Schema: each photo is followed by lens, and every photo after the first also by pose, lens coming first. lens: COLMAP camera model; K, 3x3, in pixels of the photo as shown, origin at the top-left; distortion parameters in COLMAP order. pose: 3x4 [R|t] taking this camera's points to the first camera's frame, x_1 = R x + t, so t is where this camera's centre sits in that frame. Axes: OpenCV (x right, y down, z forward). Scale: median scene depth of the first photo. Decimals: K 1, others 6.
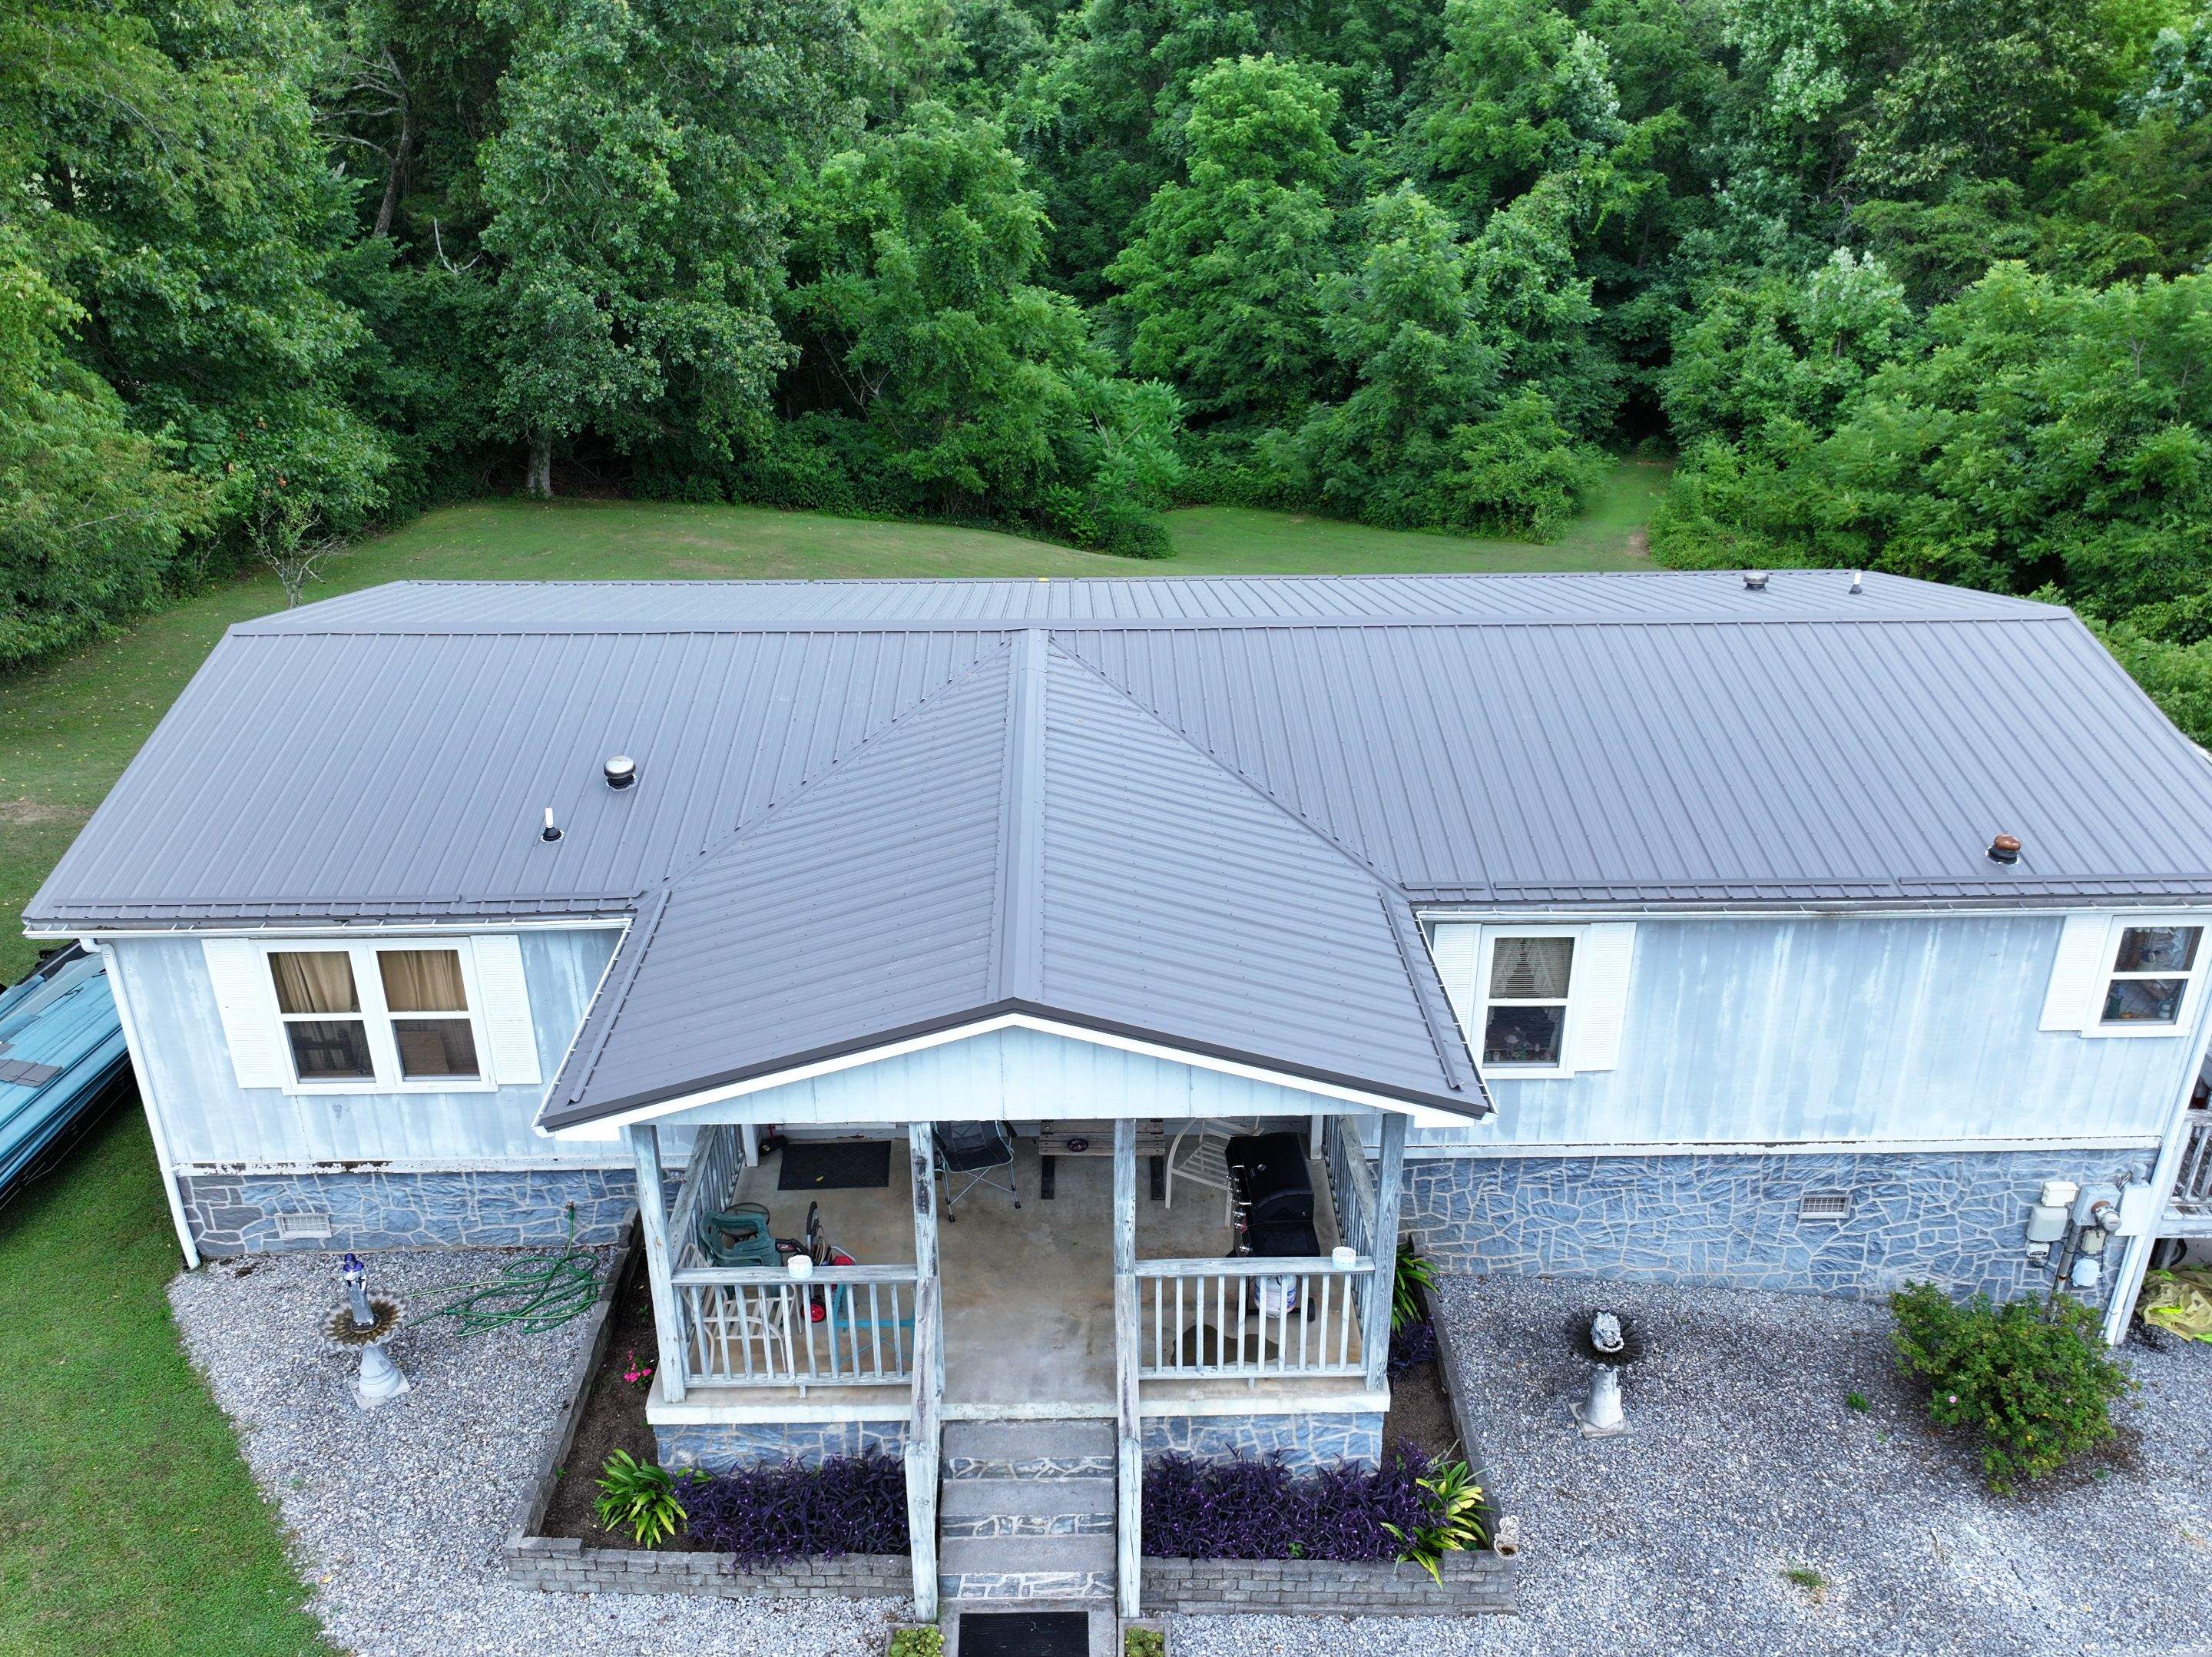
lens RADIAL K [[1780.1, 0, 1101.3], [0, 1780.1, 838.5], [0, 0, 1]] dist [0.002091, 0.009120]
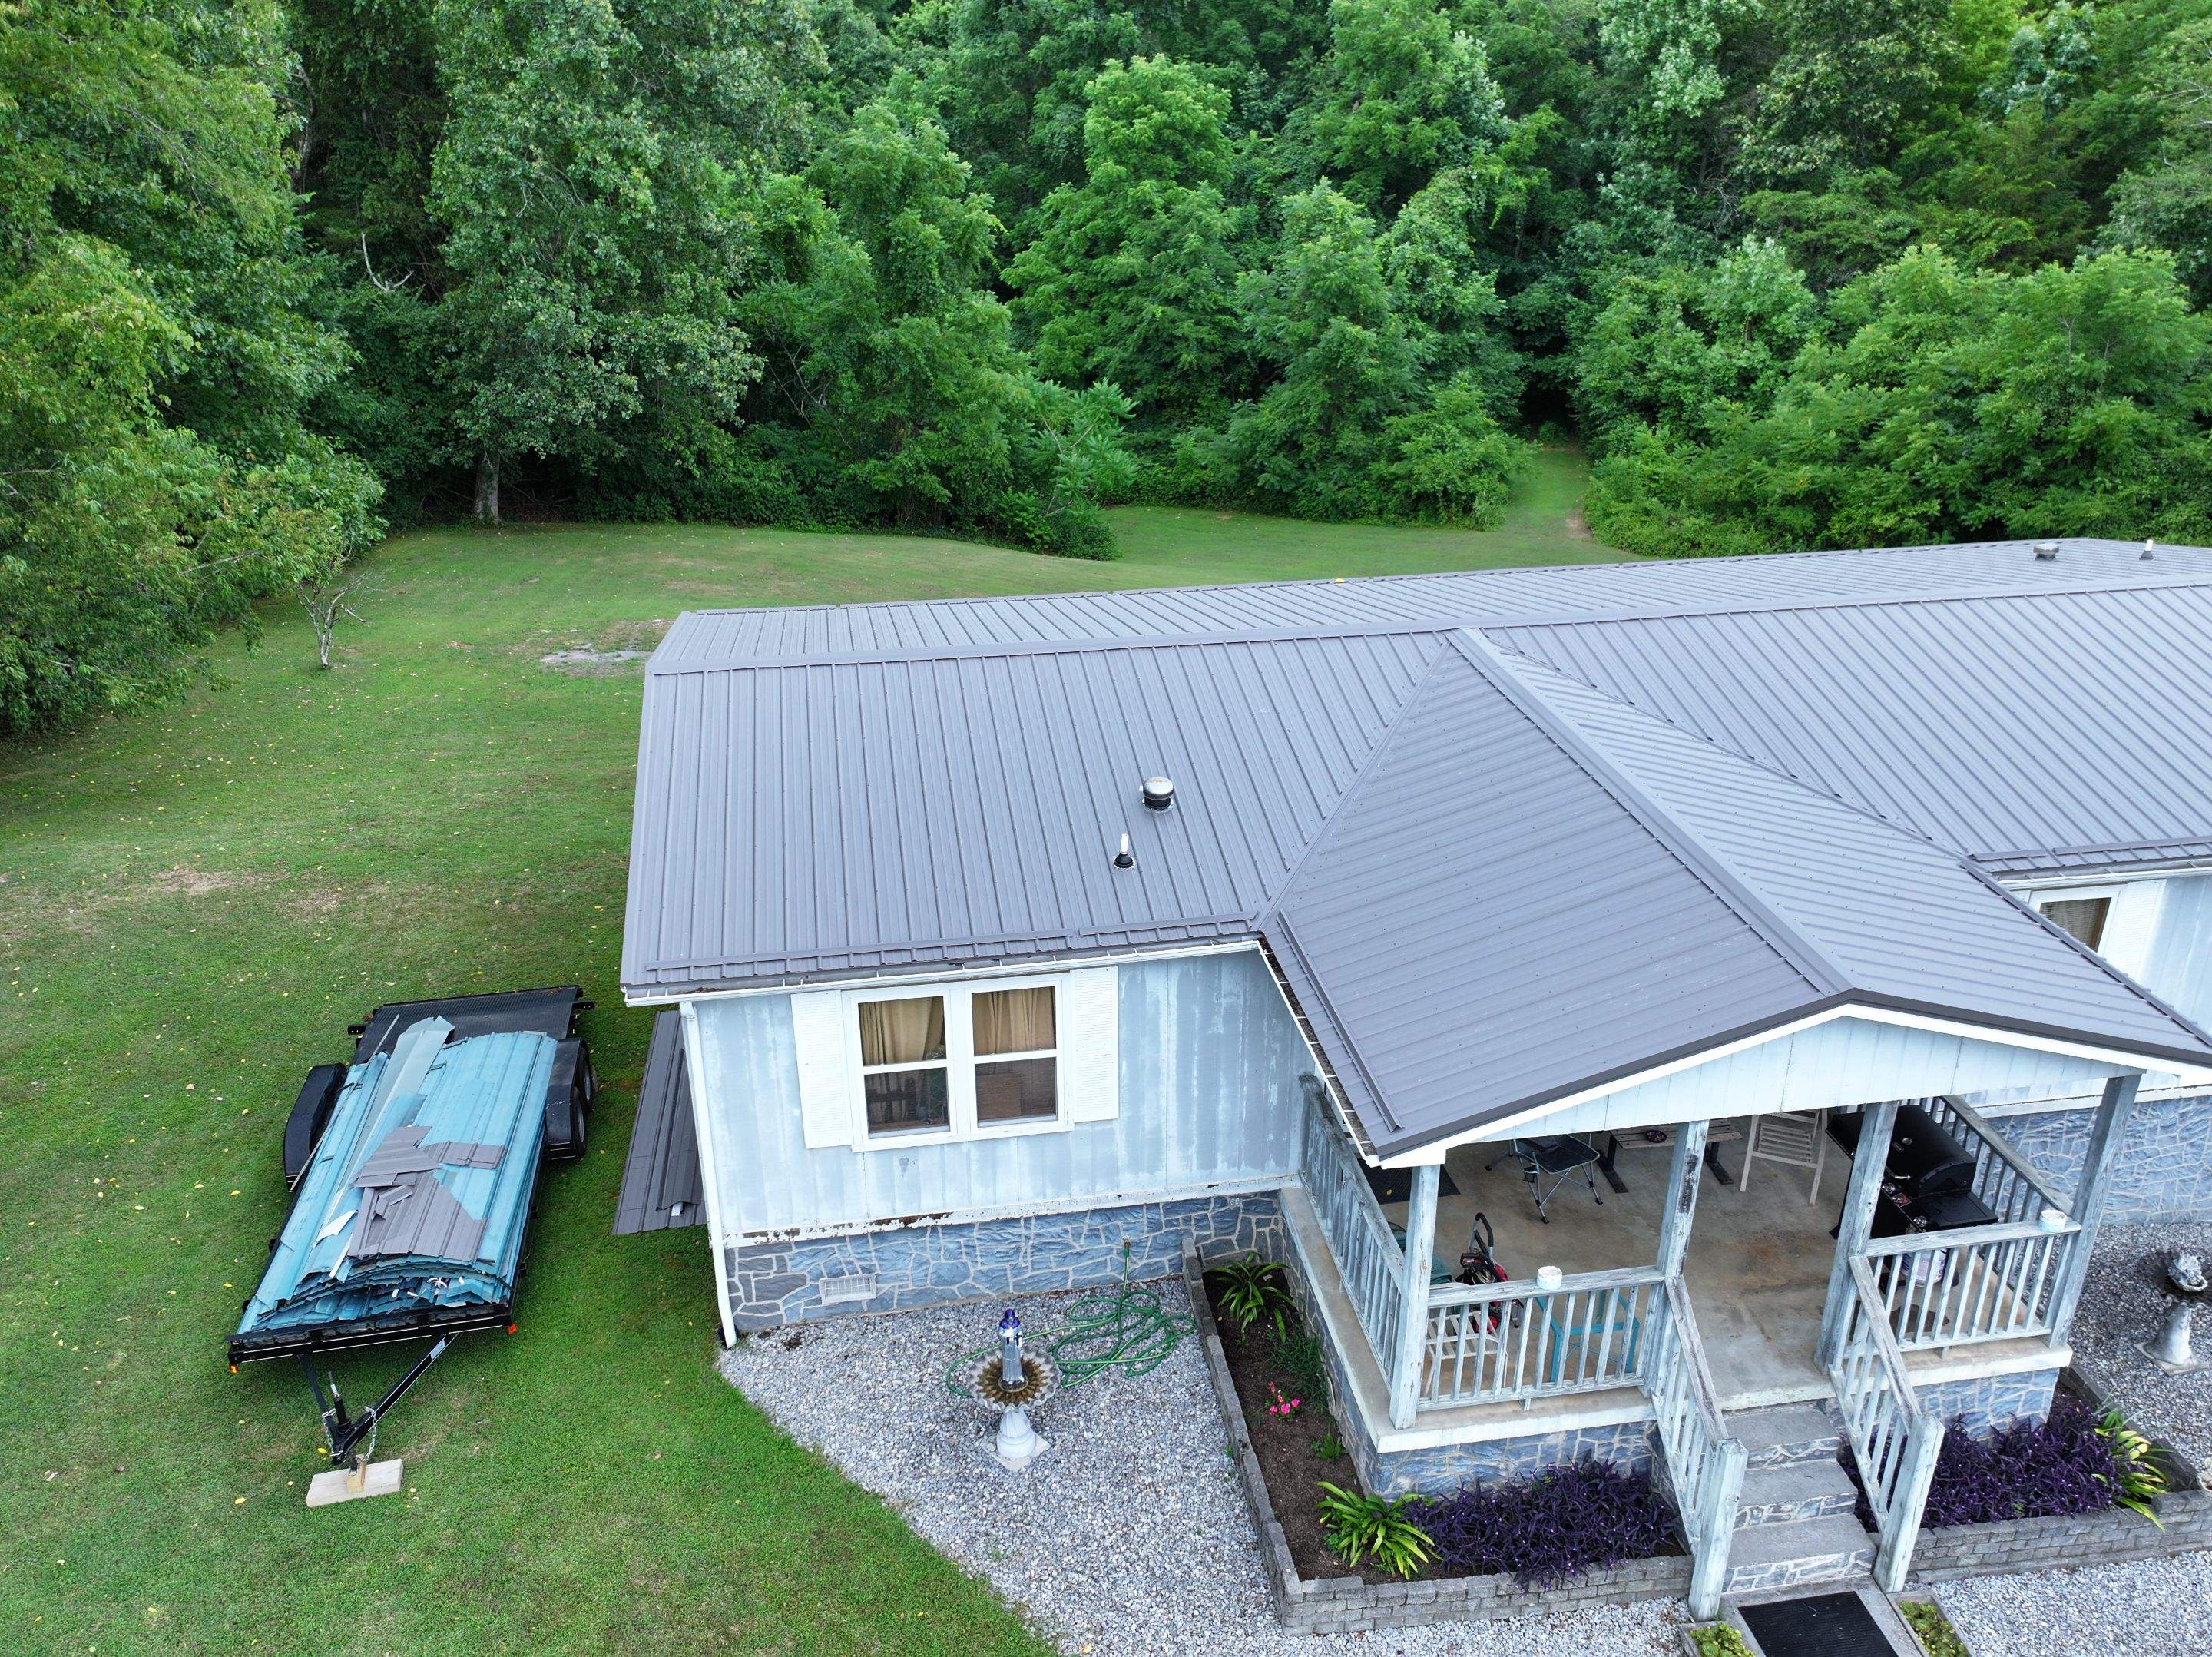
lens RADIAL K [[1780.1, 0, 1100.9], [0, 1780.1, 836.4], [0, 0, 1]] dist [0.002091, 0.009120]
pose [[0.989967, -0.061914, 0.127010, -0.405103], [0.062174, 0.998063, 0.001919, -0.016806], [-0.126883, 0.005997, 0.991900, 0.036464]]
